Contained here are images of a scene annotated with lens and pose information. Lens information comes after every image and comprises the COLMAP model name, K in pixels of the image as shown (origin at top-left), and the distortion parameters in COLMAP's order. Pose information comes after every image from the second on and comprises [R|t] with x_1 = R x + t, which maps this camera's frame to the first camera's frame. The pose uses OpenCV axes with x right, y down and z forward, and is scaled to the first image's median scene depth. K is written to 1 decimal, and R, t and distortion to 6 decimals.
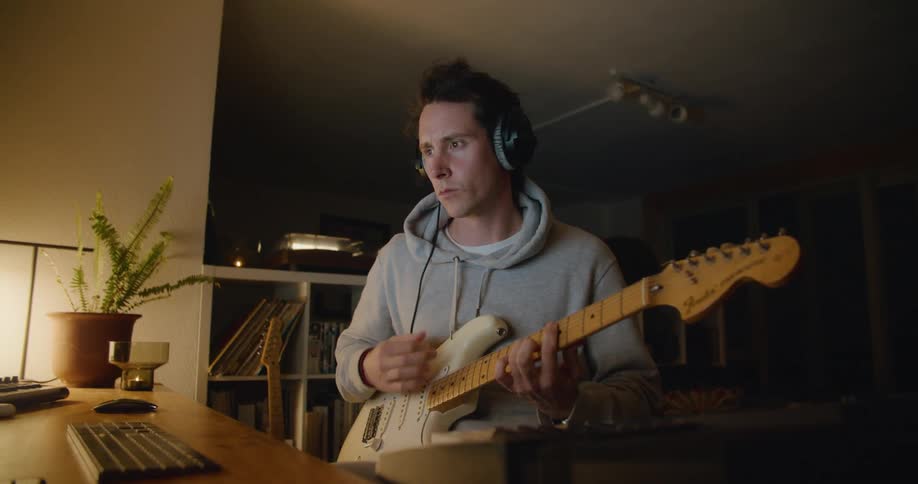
lens RADIAL K [[762.0, 0, 458.7], [0, 762.0, 261.8], [0, 0, 1]] dist [-0.014358, 0.096051]
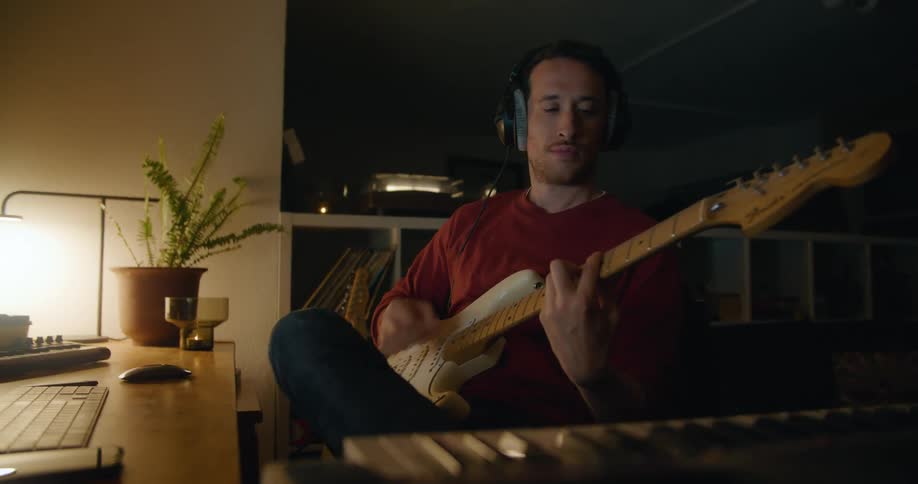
lens RADIAL K [[806.1, 0, 460.3], [0, 806.1, 273.8], [0, 0, 1]] dist [-0.006205, 0.003339]
pose [[0.974955, -0.019627, -0.221533, 0.096696], [0.037660, 0.996283, 0.077470, 0.012005], [0.219189, -0.083873, 0.972071, 0.117712]]
